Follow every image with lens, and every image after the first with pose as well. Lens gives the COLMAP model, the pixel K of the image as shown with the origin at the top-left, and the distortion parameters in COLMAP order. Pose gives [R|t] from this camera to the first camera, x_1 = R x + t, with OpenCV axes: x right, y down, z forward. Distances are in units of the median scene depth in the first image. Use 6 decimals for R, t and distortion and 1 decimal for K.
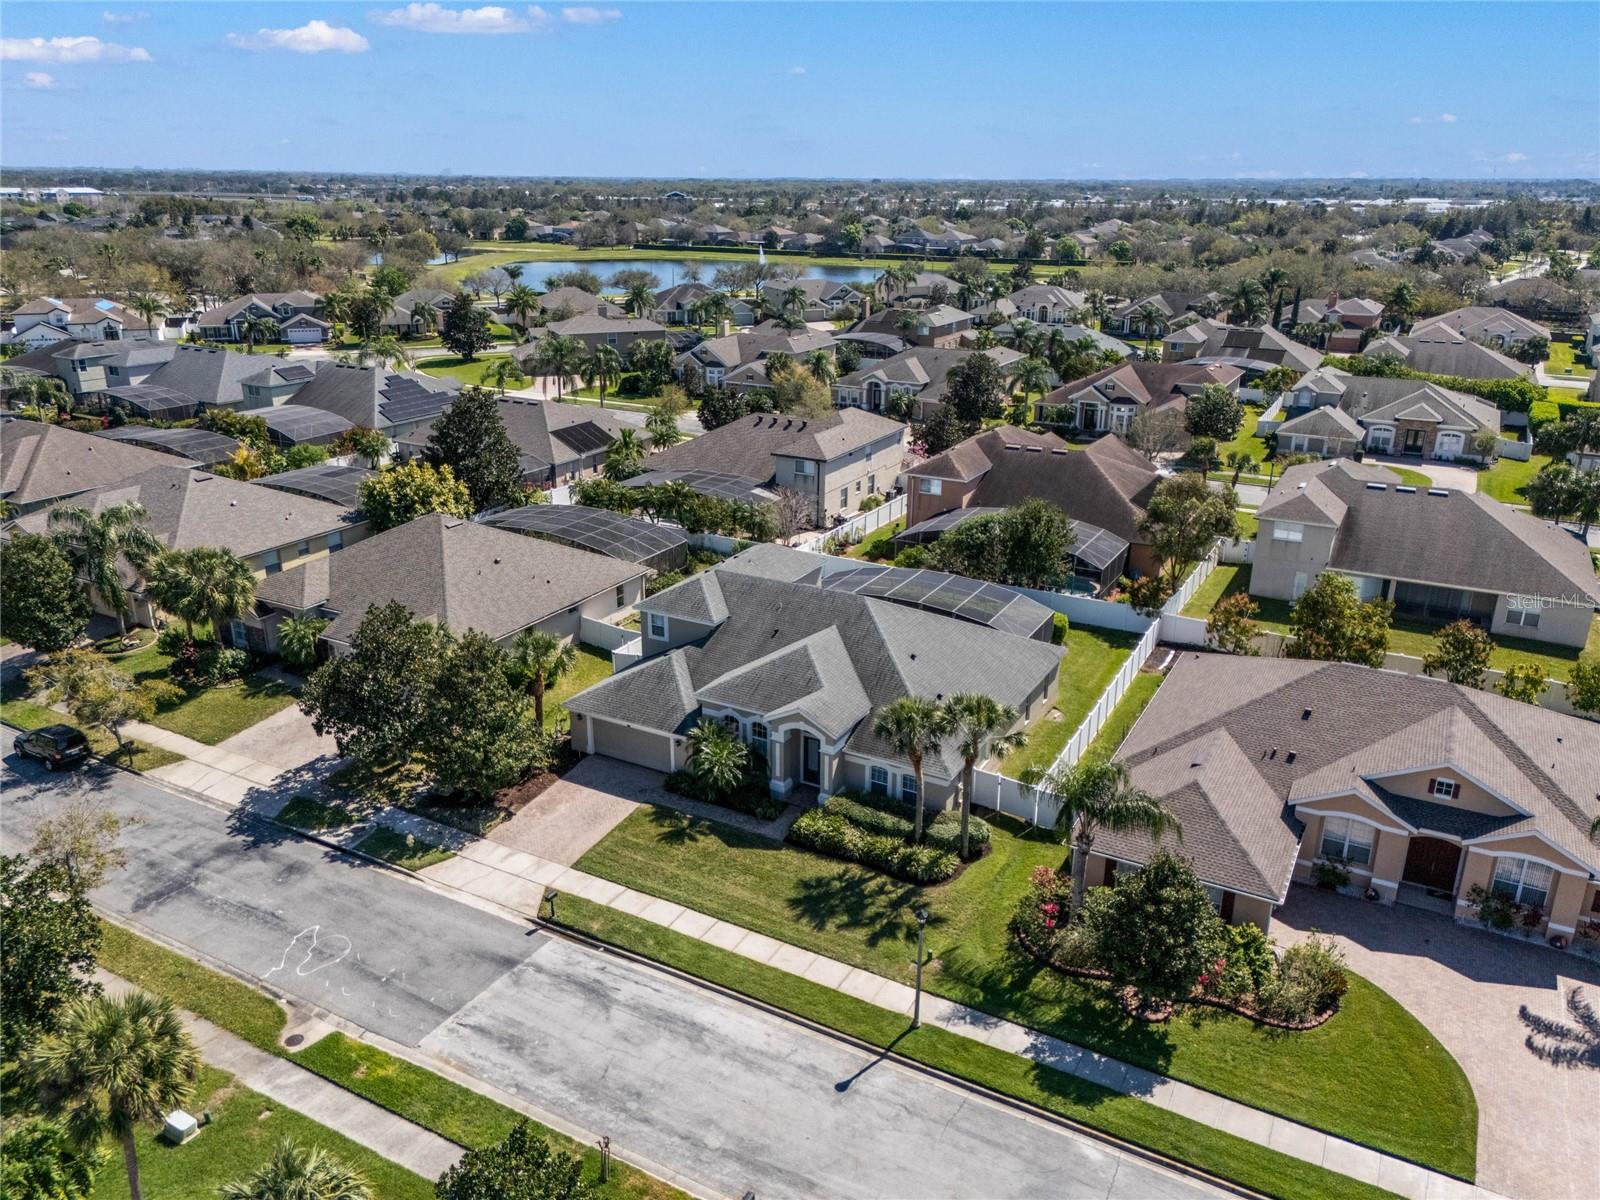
lens RADIAL K [[1174.0, 0, 798.2], [0, 1174.0, 601.2], [0, 0, 1]] dist [0.068296, -0.065465]
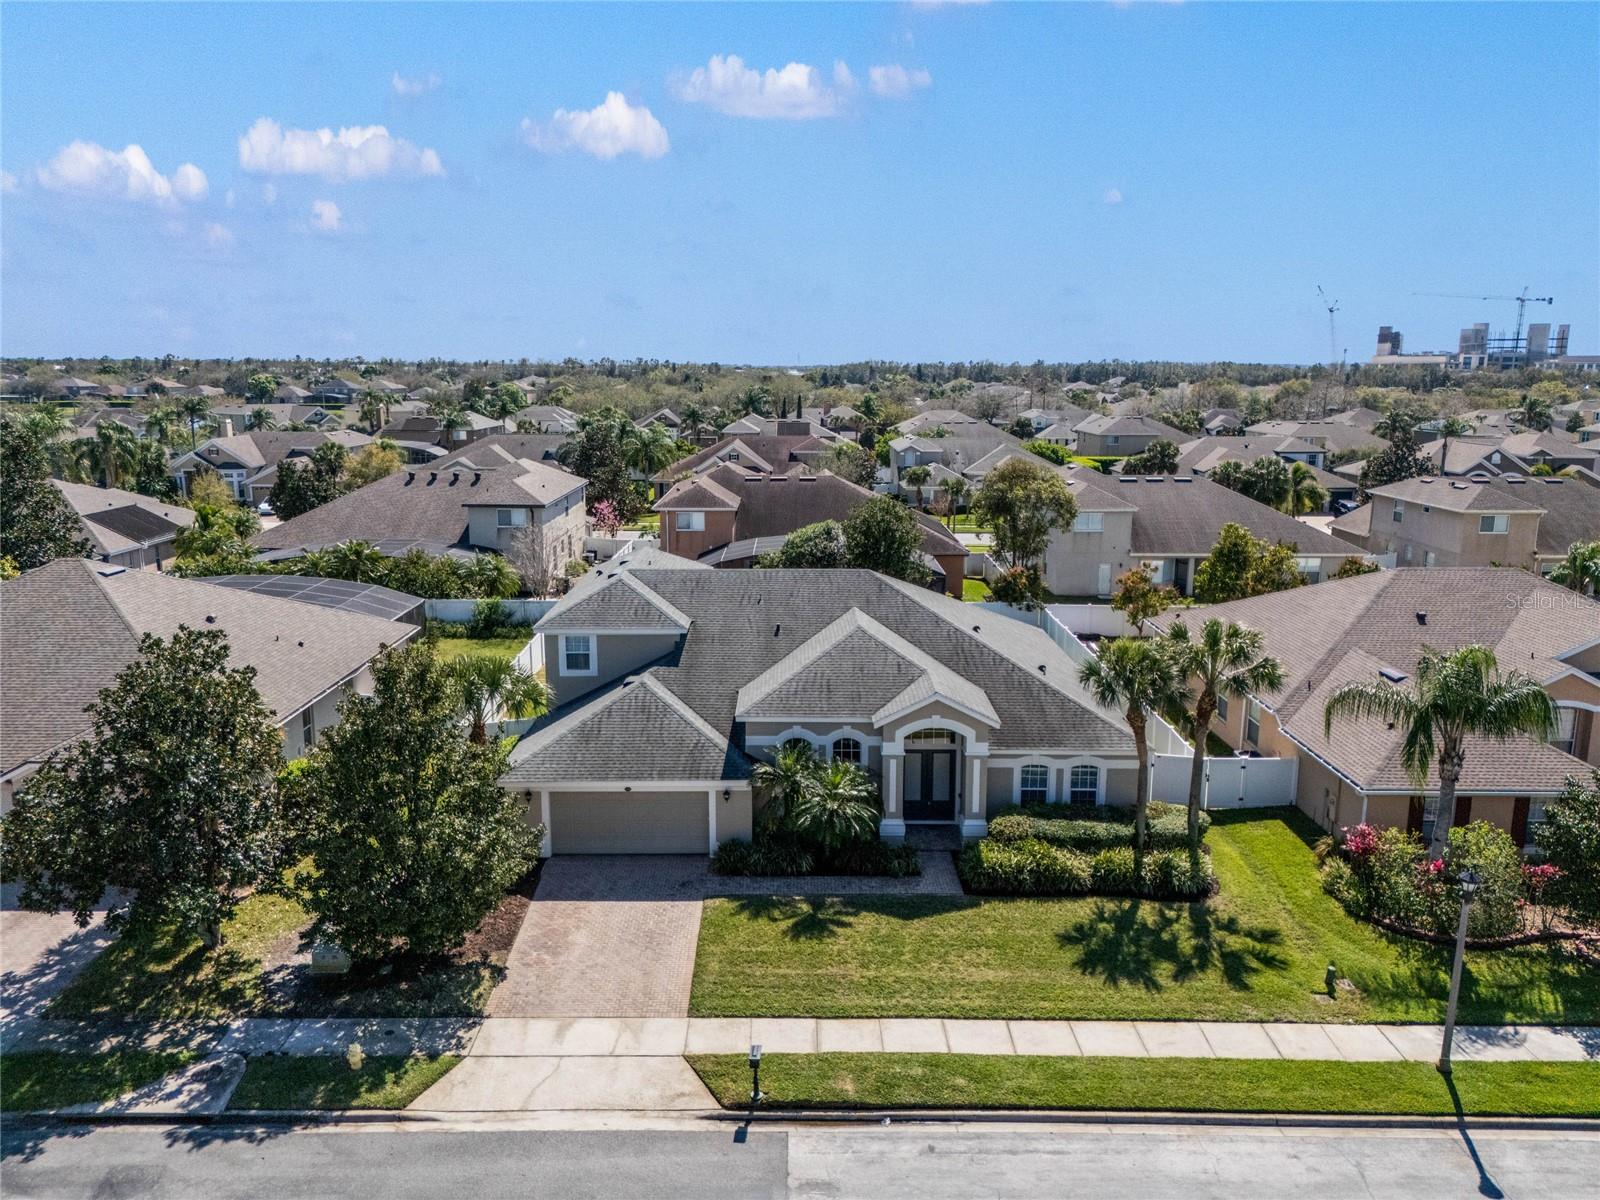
lens RADIAL K [[1177.8, 0, 797.9], [0, 1177.8, 600.8], [0, 0, 1]] dist [0.055940, -0.044404]
pose [[0.873981, -0.097783, 0.476021, -0.371486], [0.165561, 0.980860, -0.102488, 0.092146], [-0.456888, 0.168383, 0.873442, 0.426019]]
